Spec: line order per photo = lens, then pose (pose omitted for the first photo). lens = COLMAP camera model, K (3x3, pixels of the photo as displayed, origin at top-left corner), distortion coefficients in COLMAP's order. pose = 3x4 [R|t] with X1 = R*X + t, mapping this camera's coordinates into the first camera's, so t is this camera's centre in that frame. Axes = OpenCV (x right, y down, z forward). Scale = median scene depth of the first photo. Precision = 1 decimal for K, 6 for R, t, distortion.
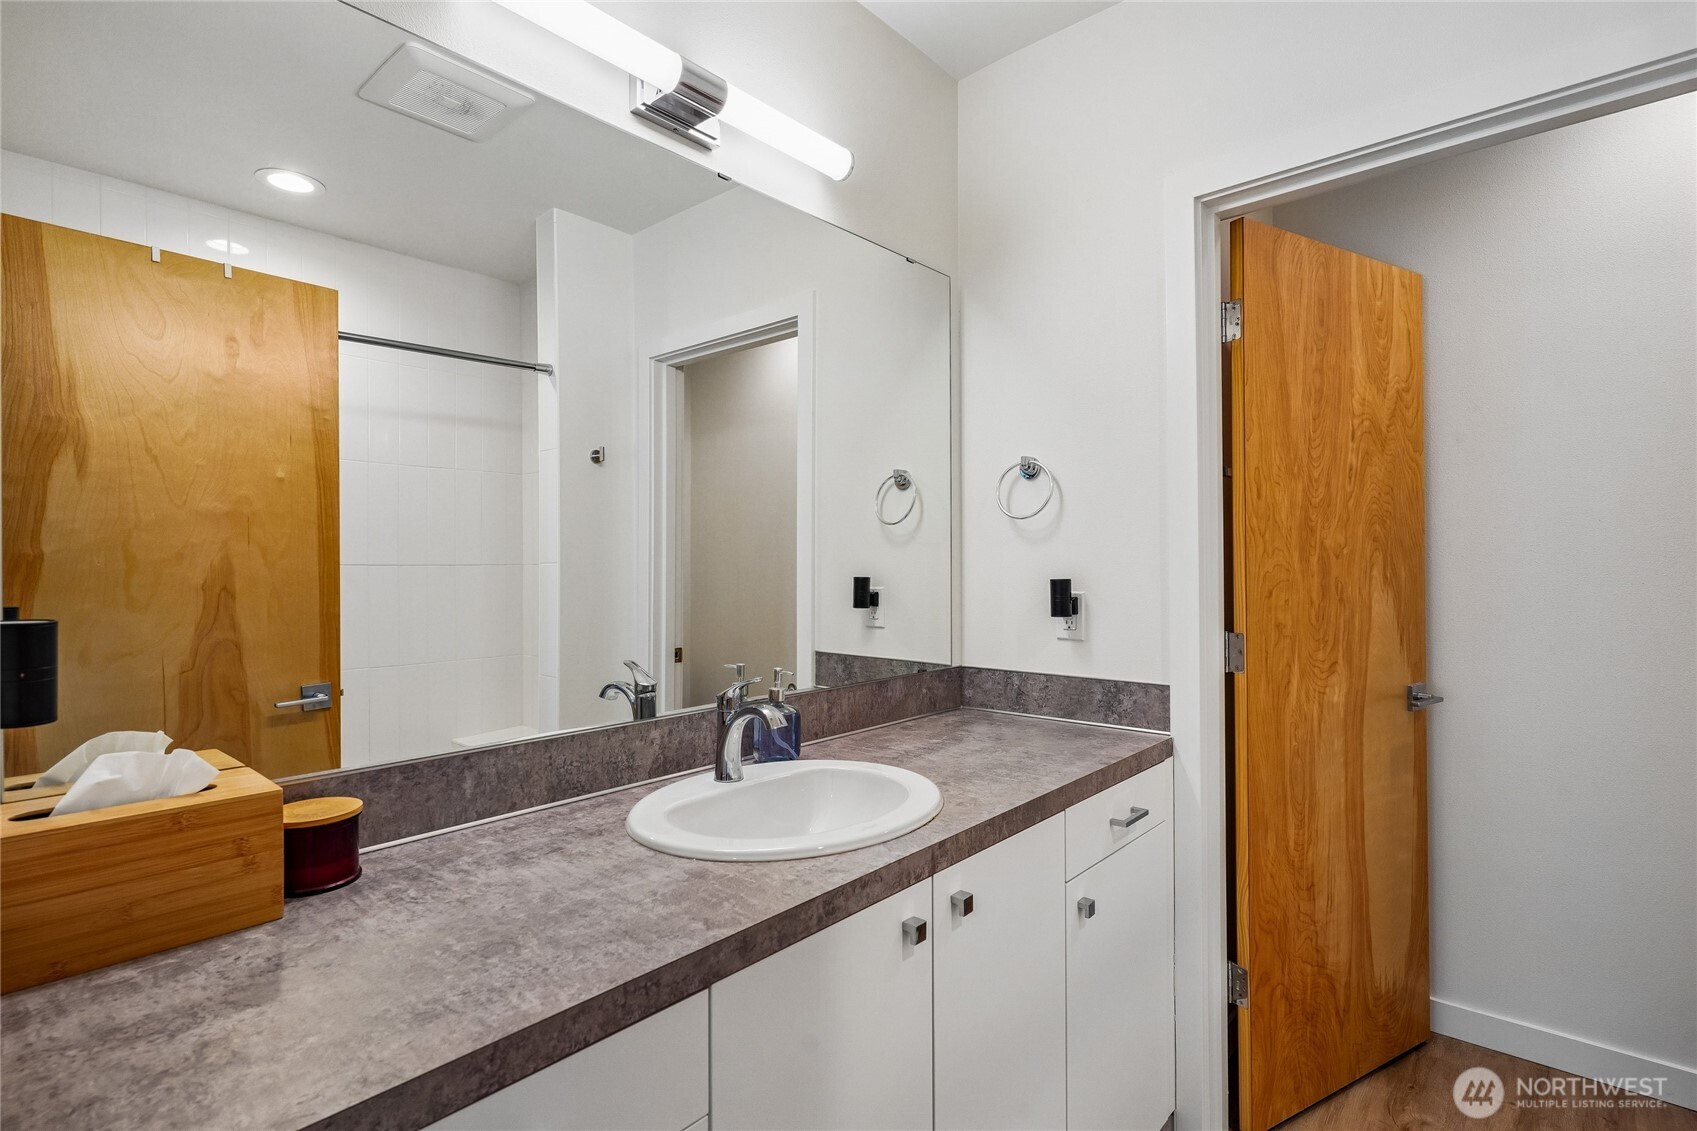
lens RADIAL K [[834.7, 0, 858.5], [0, 834.7, 558.4], [0, 0, 1]] dist [-0.002356, 0.000479]
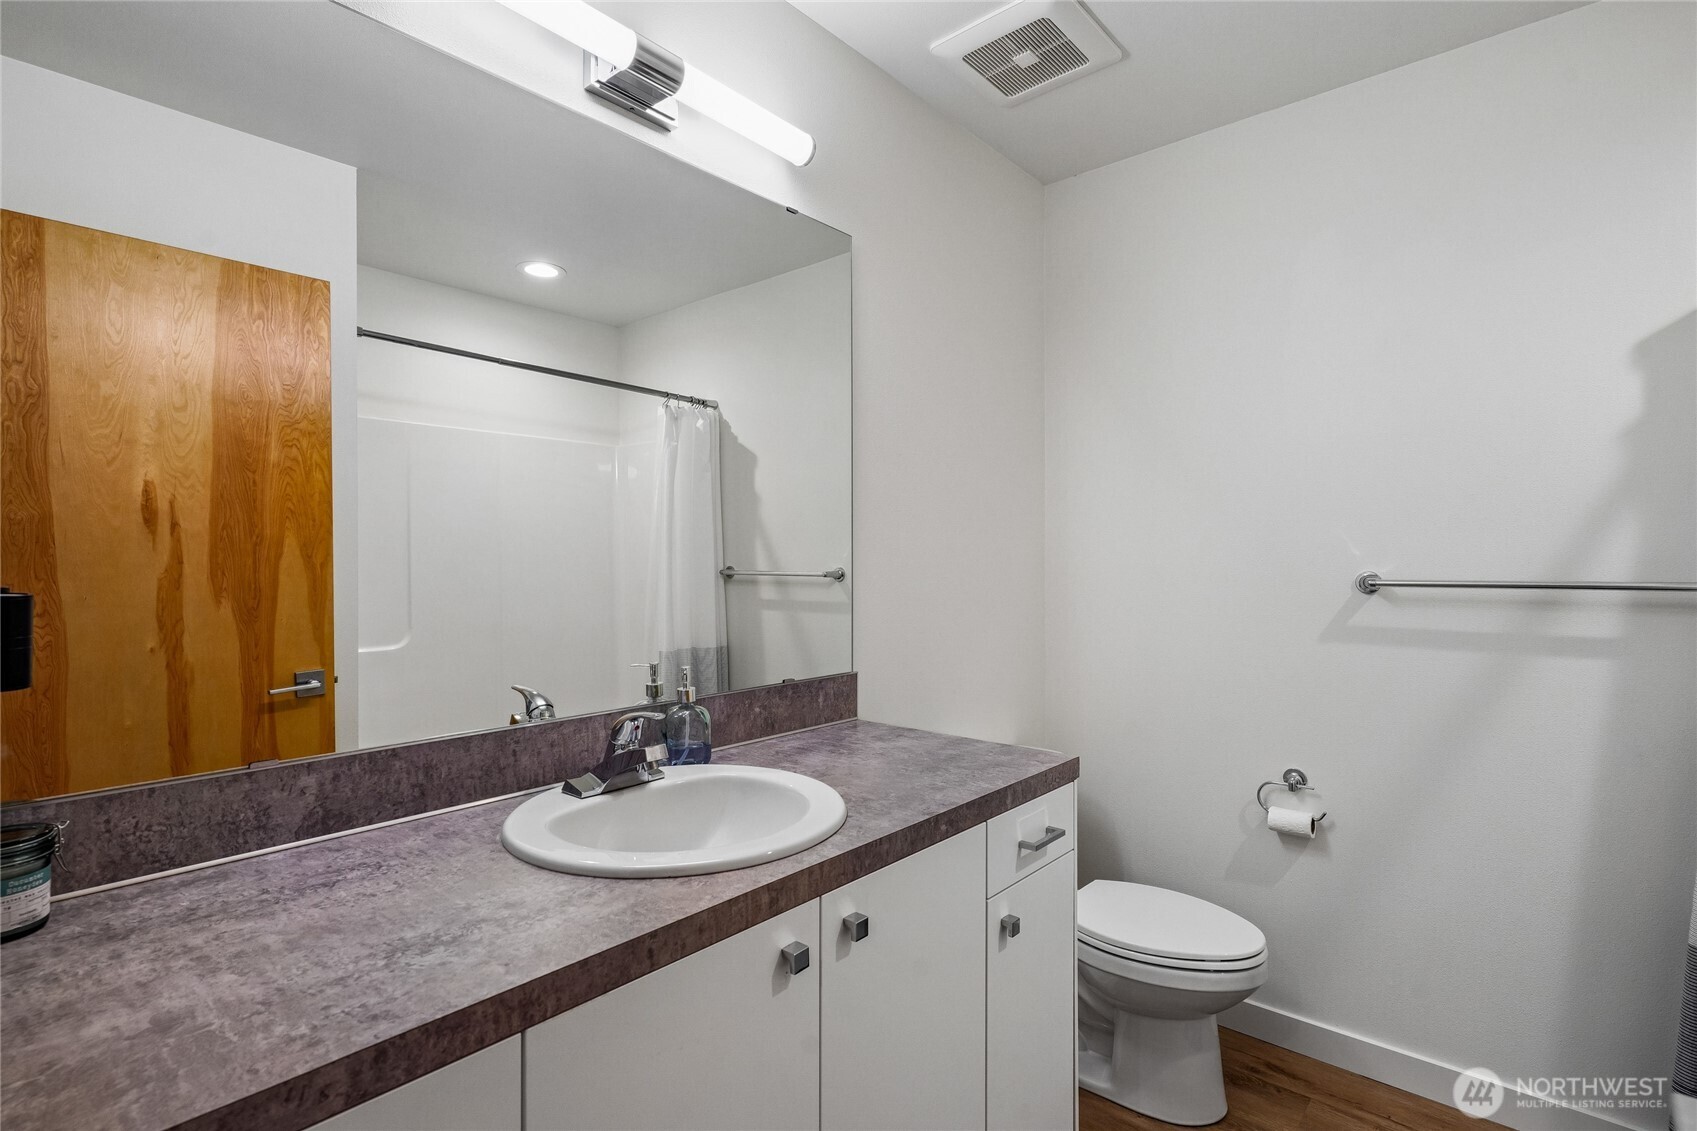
lens RADIAL K [[825.0, 0, 848.5], [0, 825.0, 565.5], [0, 0, 1]] dist [-0.002564, -0.002528]
pose [[0.999938, 0.009375, 0.006049, 0.091592], [-0.009472, 0.999823, 0.016269, -0.002187], [-0.005895, -0.016325, 0.999849, 0.088111]]
